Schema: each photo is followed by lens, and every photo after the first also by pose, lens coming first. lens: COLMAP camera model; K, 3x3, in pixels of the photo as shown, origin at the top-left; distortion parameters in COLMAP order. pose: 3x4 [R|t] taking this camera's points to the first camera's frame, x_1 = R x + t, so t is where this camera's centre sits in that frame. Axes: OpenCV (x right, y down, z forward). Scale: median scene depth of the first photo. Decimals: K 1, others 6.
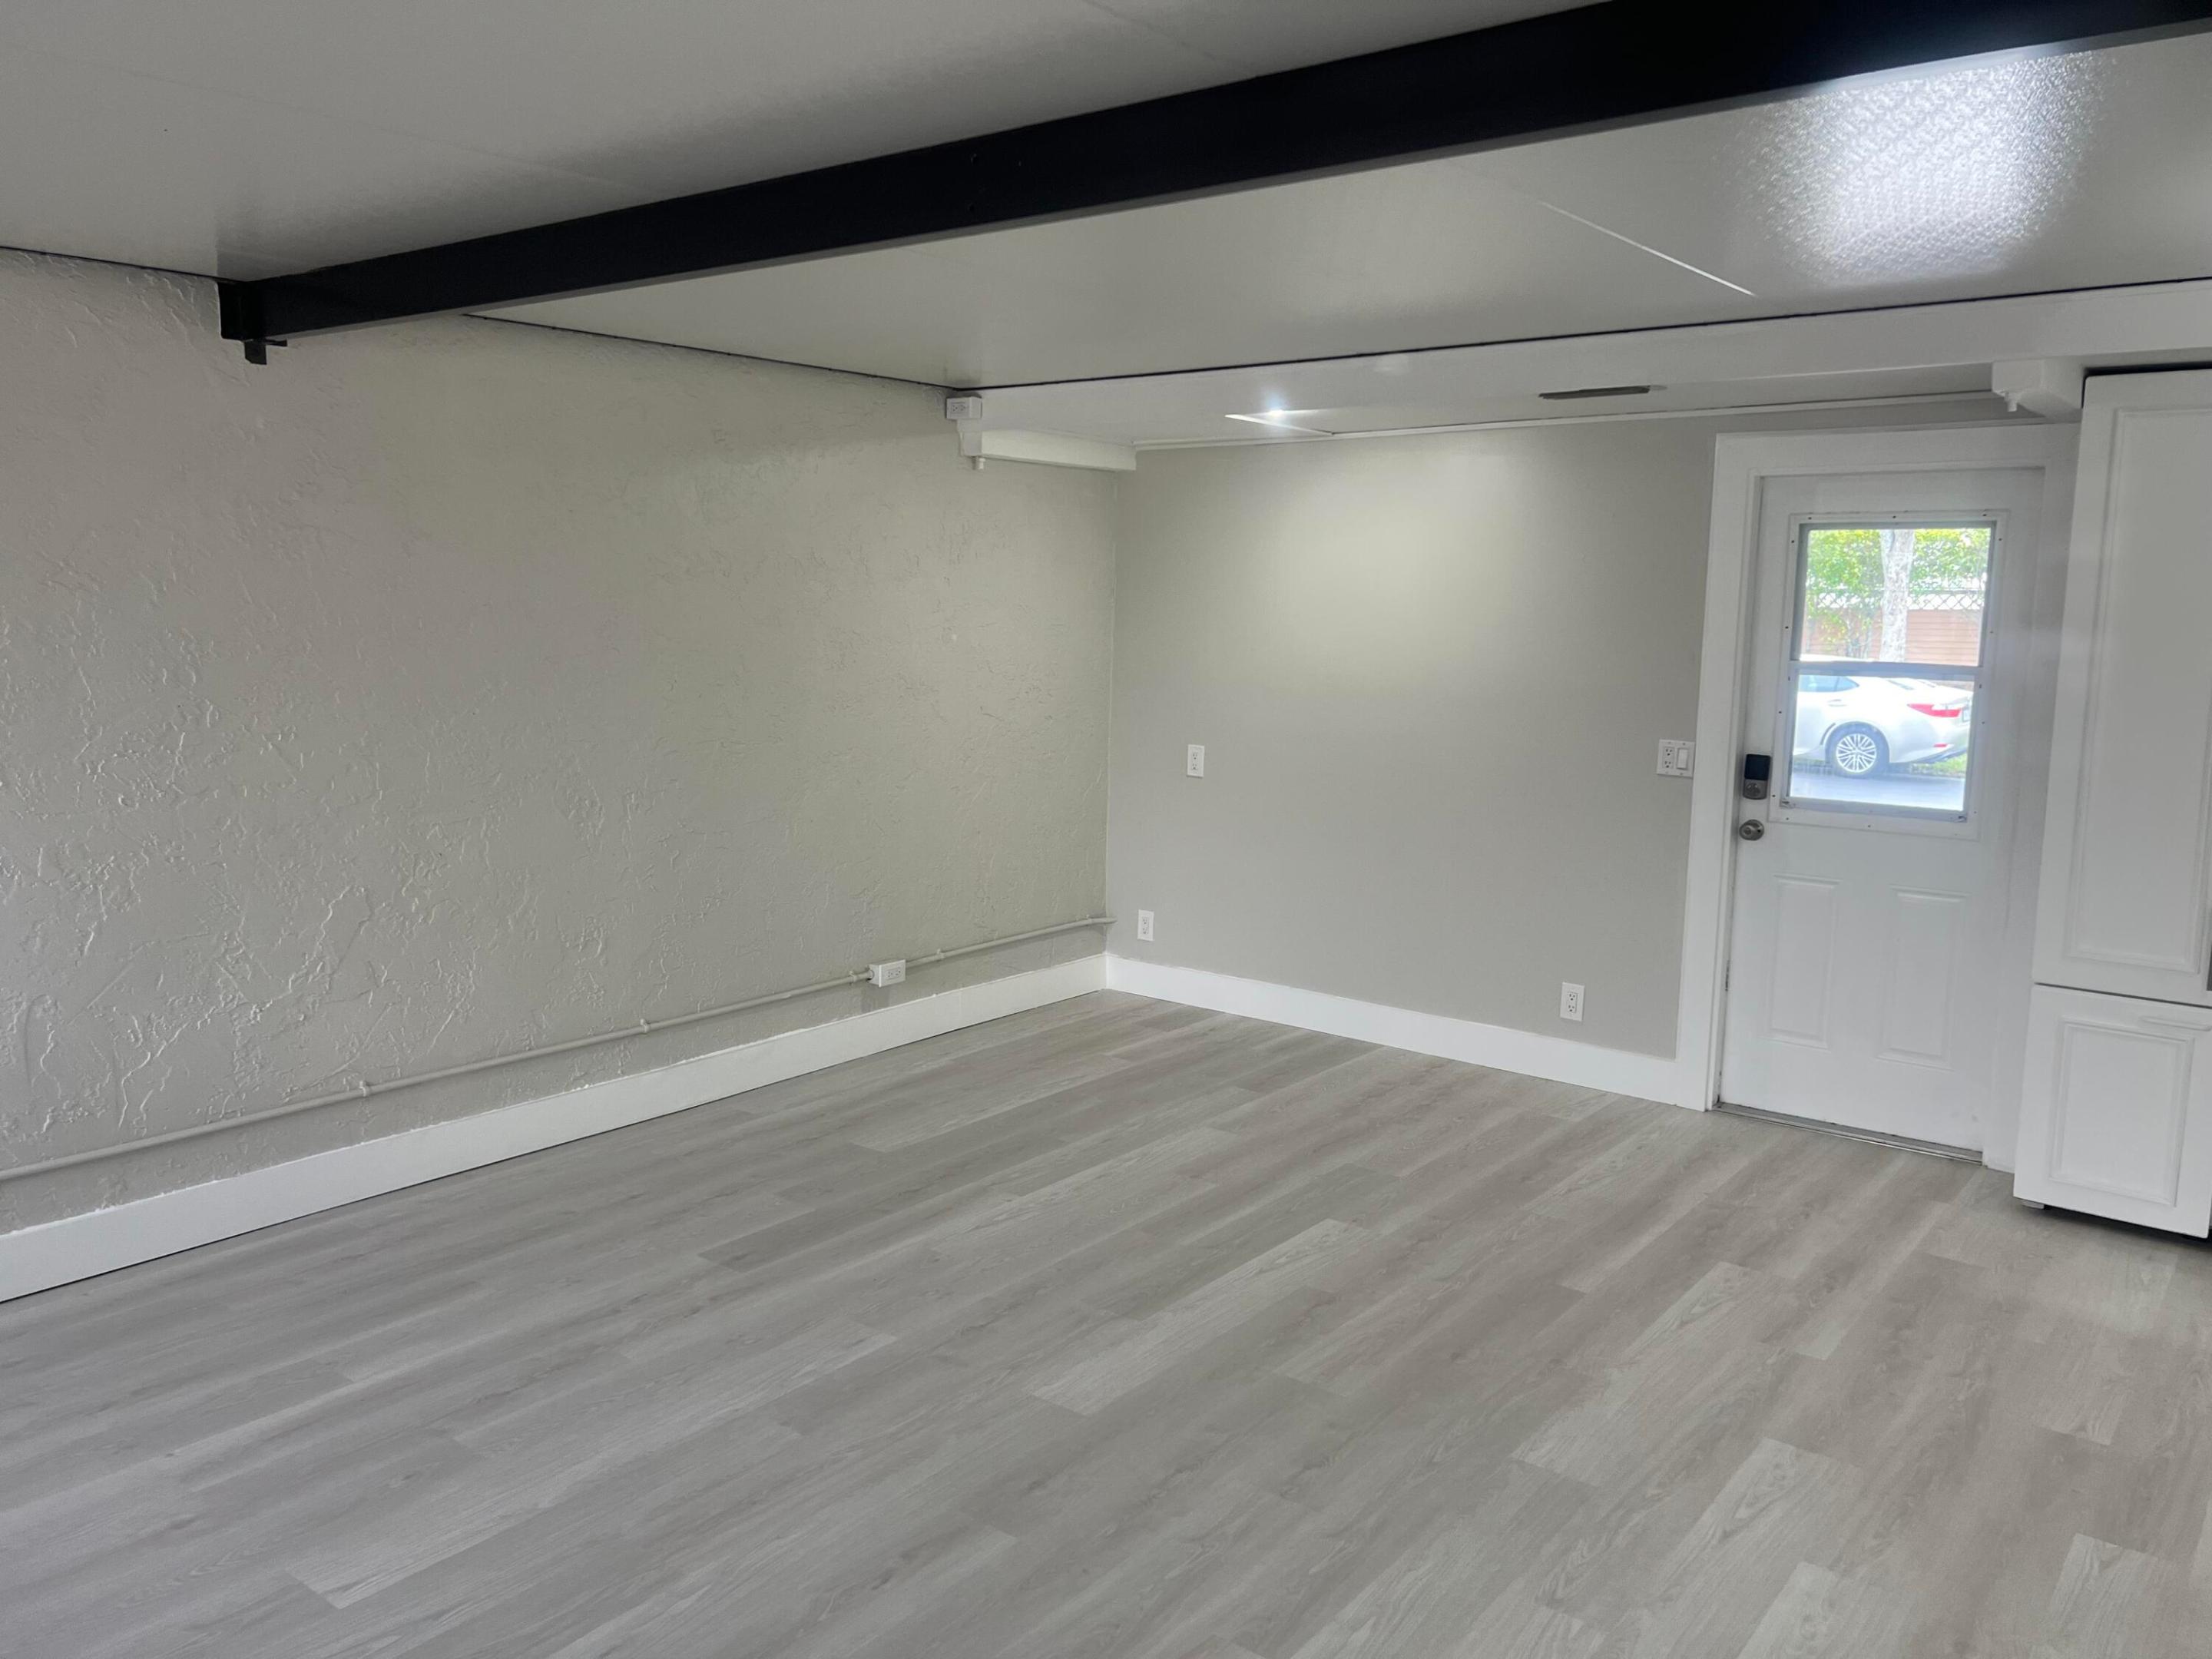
lens RADIAL K [[1659.9, 0, 1126.7], [0, 1659.9, 829.2], [0, 0, 1]] dist [0.057273, -0.064547]
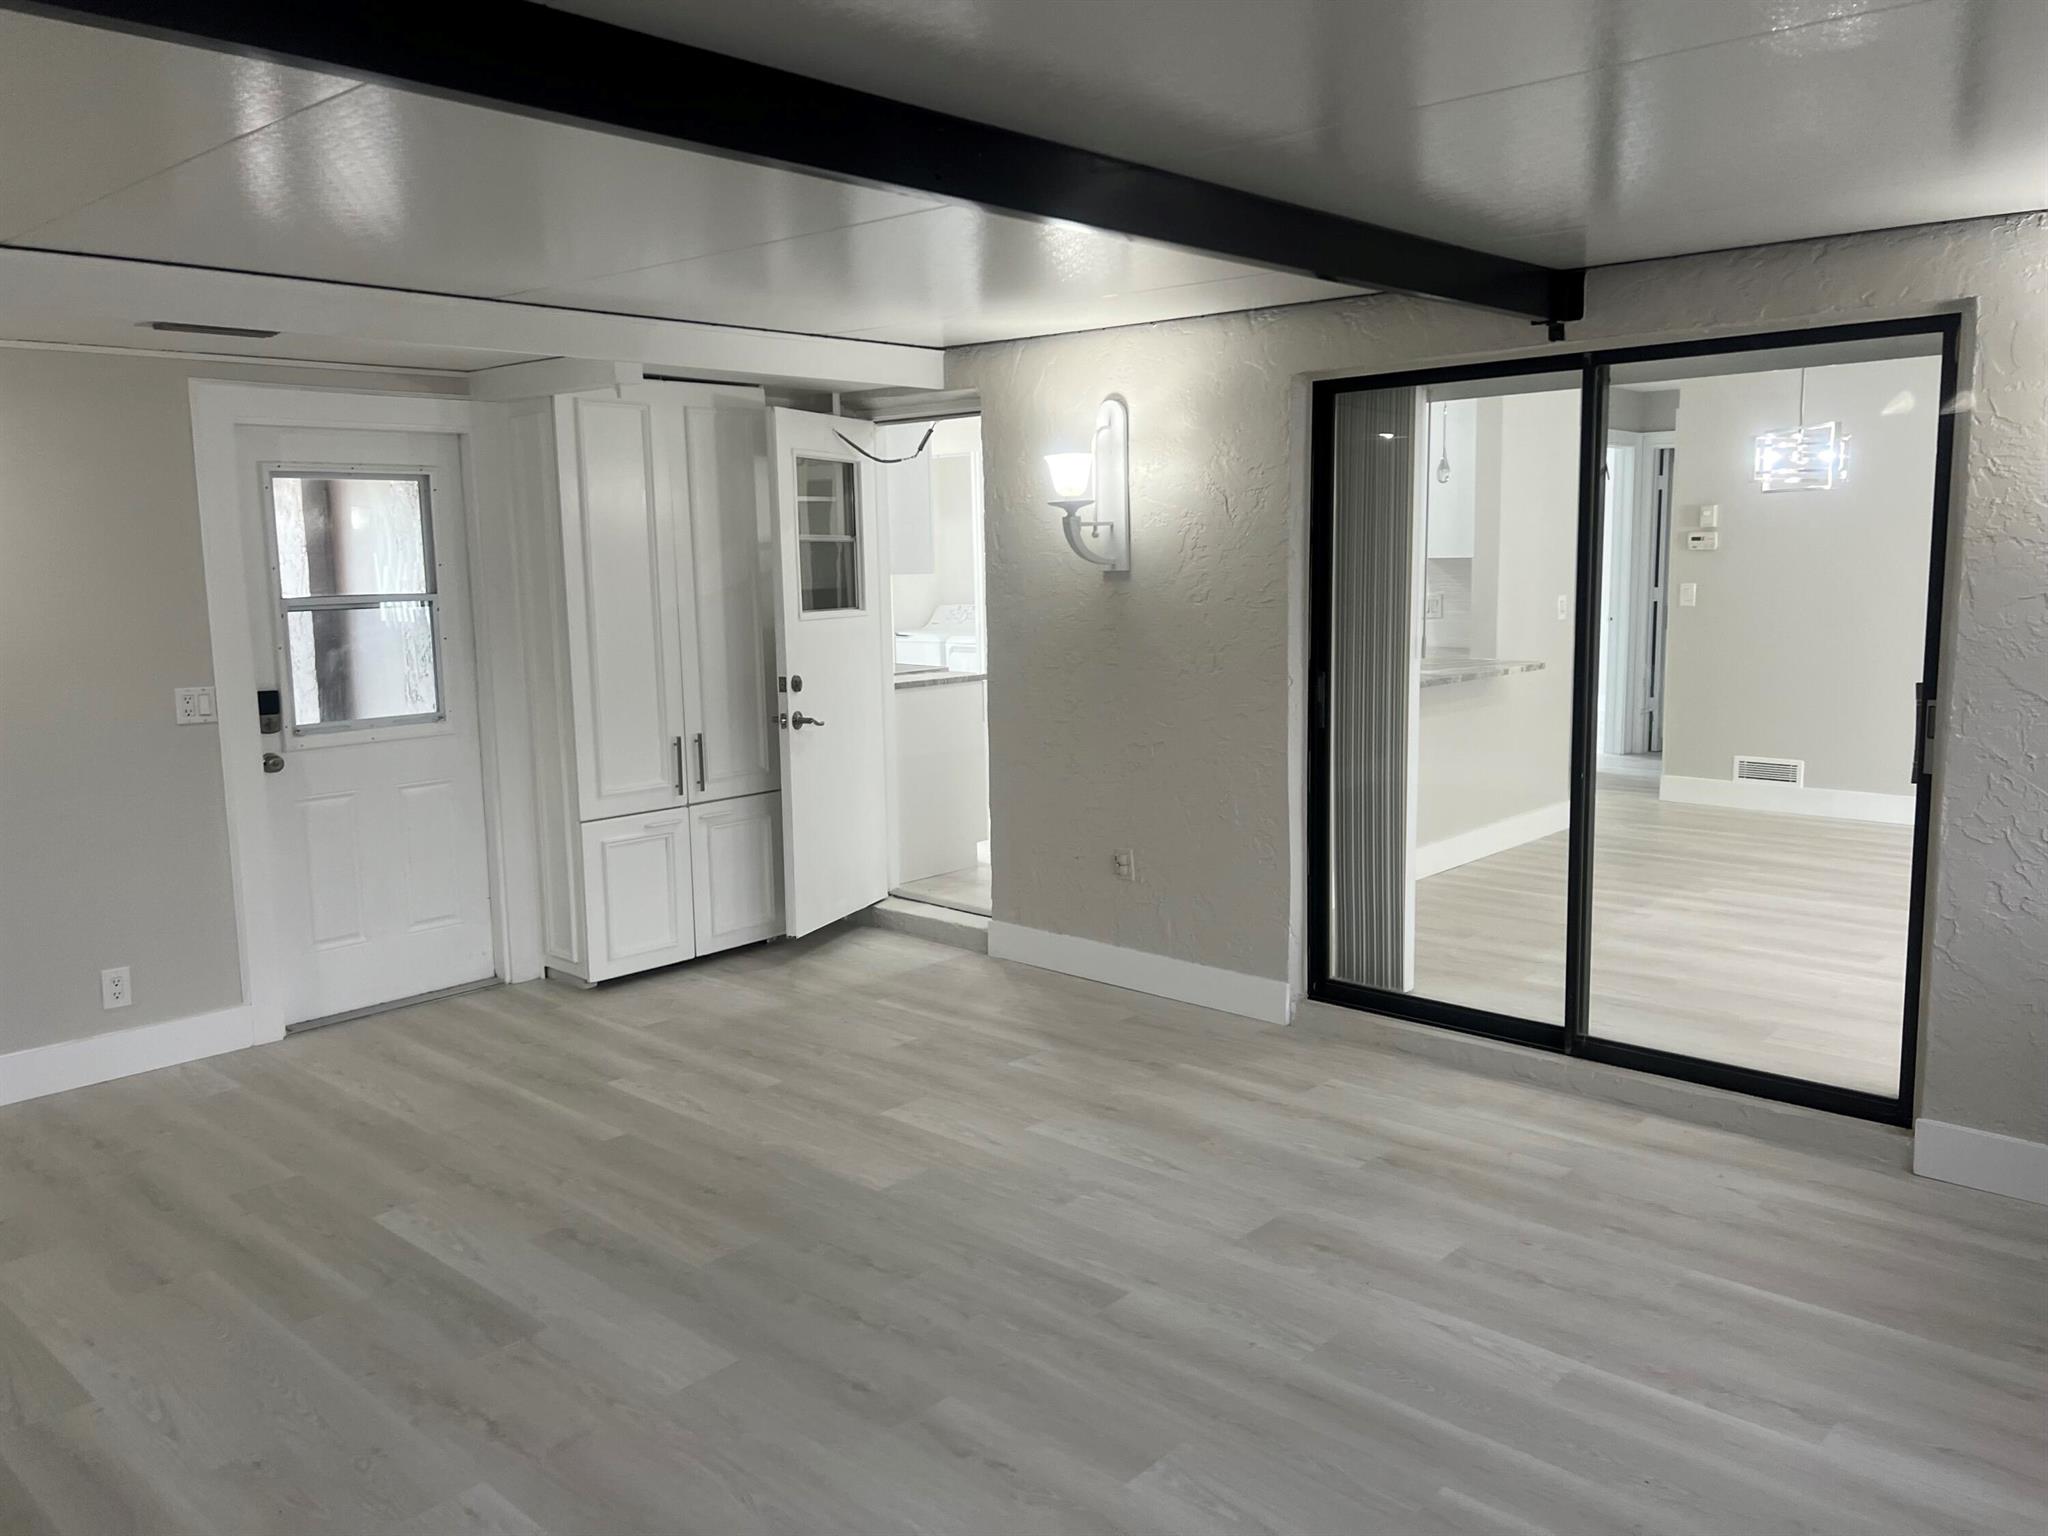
lens RADIAL K [[1536.8, 0, 1037.6], [0, 1536.8, 773.9], [0, 0, 1]] dist [0.057273, -0.064547]
pose [[0.081699, -0.165064, 0.982893, -0.621291], [0.155436, 0.976233, 0.151025, -0.074423], [-0.984462, 0.140438, 0.105414, 0.487498]]
